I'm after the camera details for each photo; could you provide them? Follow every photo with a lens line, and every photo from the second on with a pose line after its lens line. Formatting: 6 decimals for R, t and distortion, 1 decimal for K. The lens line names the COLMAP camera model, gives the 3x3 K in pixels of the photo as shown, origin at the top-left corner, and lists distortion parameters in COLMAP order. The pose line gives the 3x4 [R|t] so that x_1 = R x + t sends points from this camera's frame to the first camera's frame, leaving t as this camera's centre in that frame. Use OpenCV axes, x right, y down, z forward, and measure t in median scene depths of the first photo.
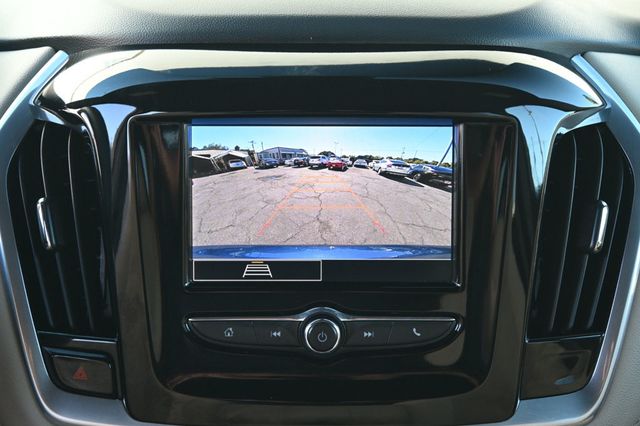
lens RADIAL K [[1409.2, 0, 329.3], [0, 1409.2, 213.4], [0, 0, 1]] dist [0.047343, 0.329133]
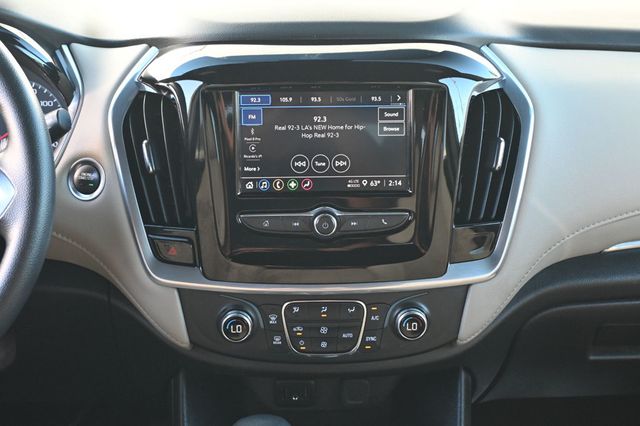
lens RADIAL K [[1002.4, 0, 320.0], [0, 1002.4, 213.0], [0, 0, 1]] dist [-0.026997, -0.070713]
pose [[0.999841, -0.014945, 0.009697, -0.020641], [0.014436, 0.998618, 0.050525, 0.015862], [-0.010439, -0.050377, 0.998676, -0.118937]]
